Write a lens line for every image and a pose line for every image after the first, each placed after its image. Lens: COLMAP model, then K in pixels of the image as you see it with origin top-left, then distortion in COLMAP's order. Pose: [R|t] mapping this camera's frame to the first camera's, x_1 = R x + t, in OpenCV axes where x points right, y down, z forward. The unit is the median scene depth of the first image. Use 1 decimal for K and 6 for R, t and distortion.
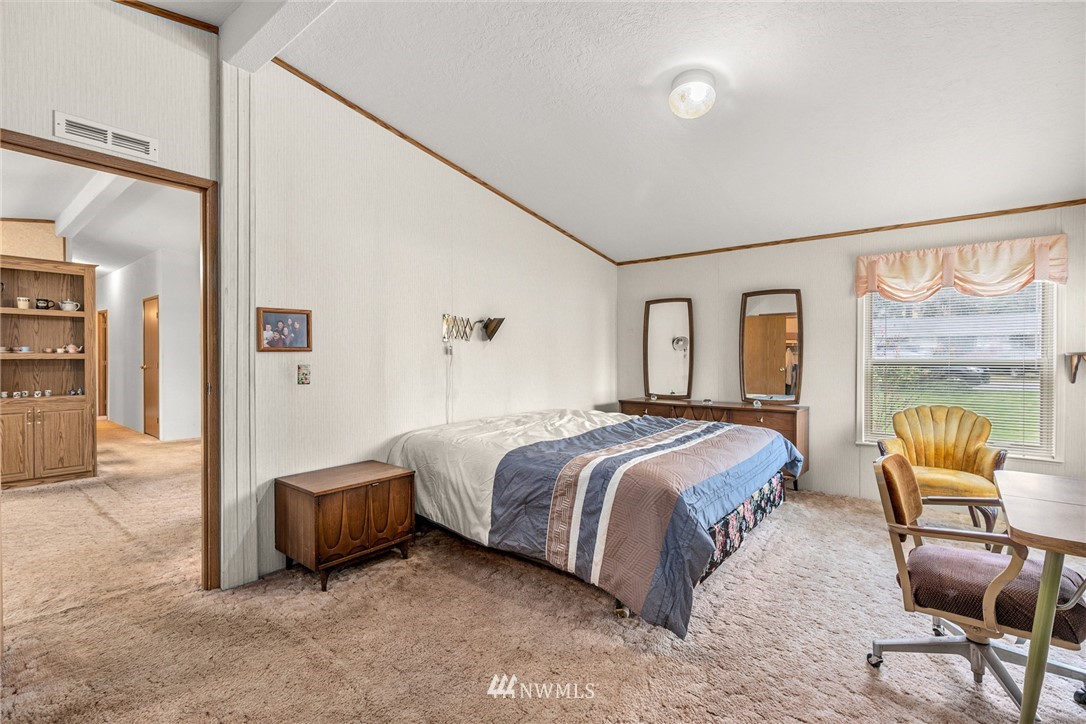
lens RADIAL K [[488.0, 0, 549.0], [0, 488.0, 360.2], [0, 0, 1]] dist [-0.006613, 0.003307]
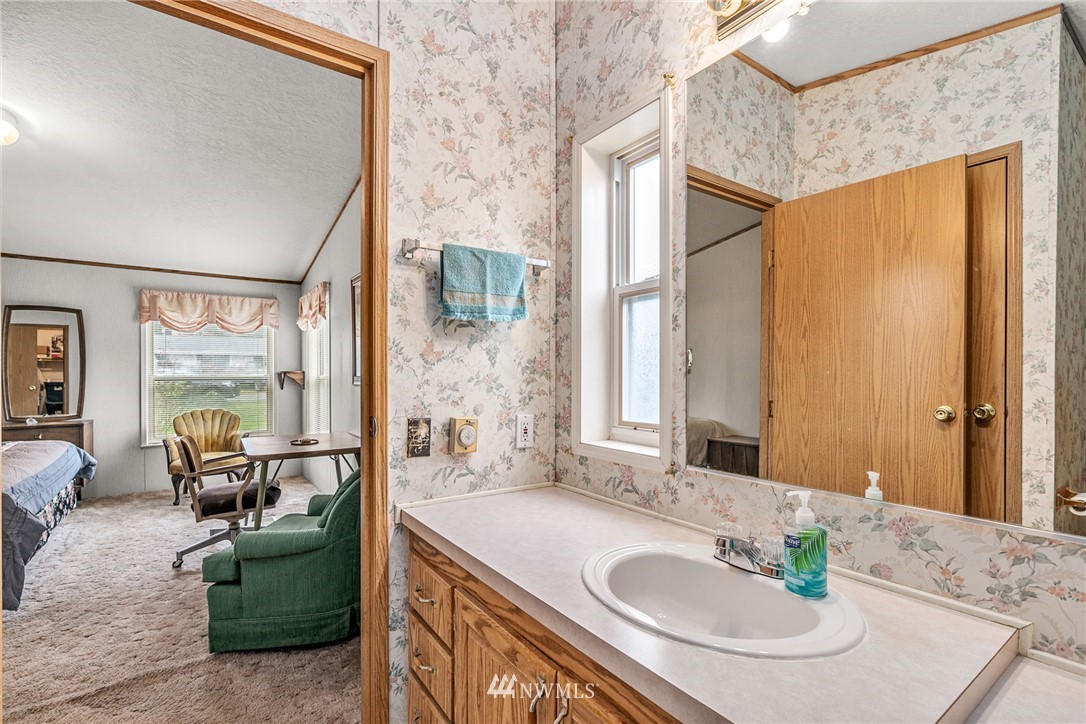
lens RADIAL K [[488.0, 0, 540.8], [0, 488.0, 379.0], [0, 0, 1]] dist [-0.006613, 0.003307]
pose [[0.277320, -0.009591, 0.960730, -0.275609], [0.005840, 0.999949, 0.008297, 0.002236], [-0.960760, 0.003310, 0.277362, -0.307944]]
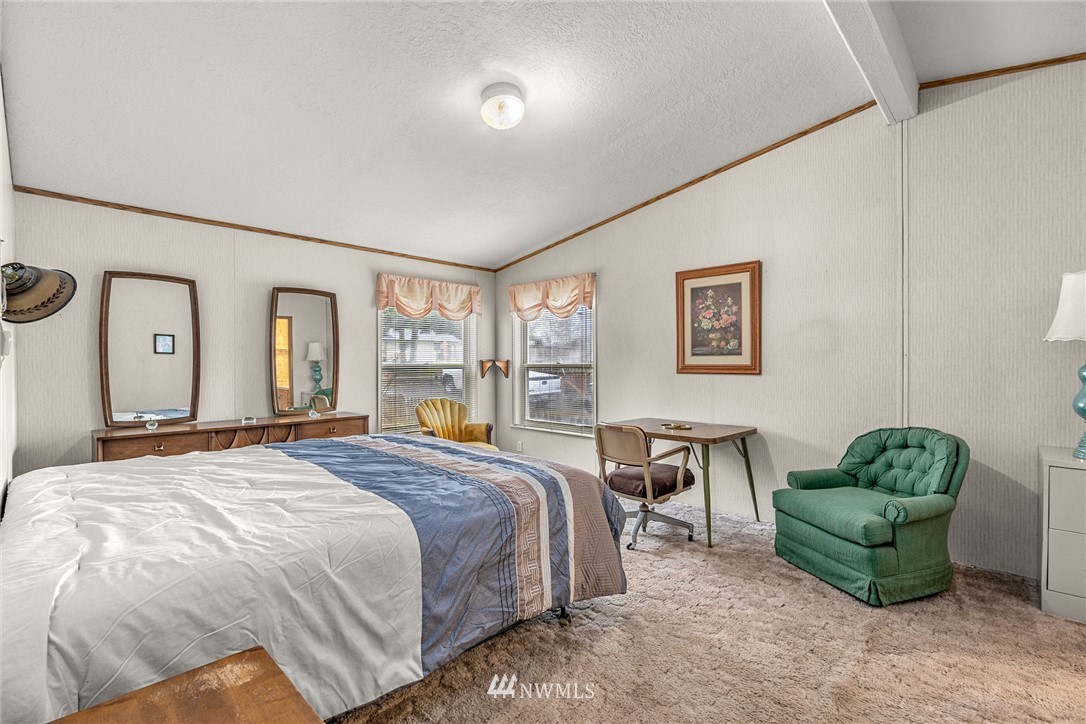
lens RADIAL K [[488.0, 0, 551.7], [0, 488.0, 366.0], [0, 0, 1]] dist [-0.006613, 0.003307]
pose [[0.096405, -0.007785, 0.995312, -0.522483], [0.007438, 0.999947, 0.007100, -0.004021], [-0.995314, 0.006719, 0.096458, 0.580373]]
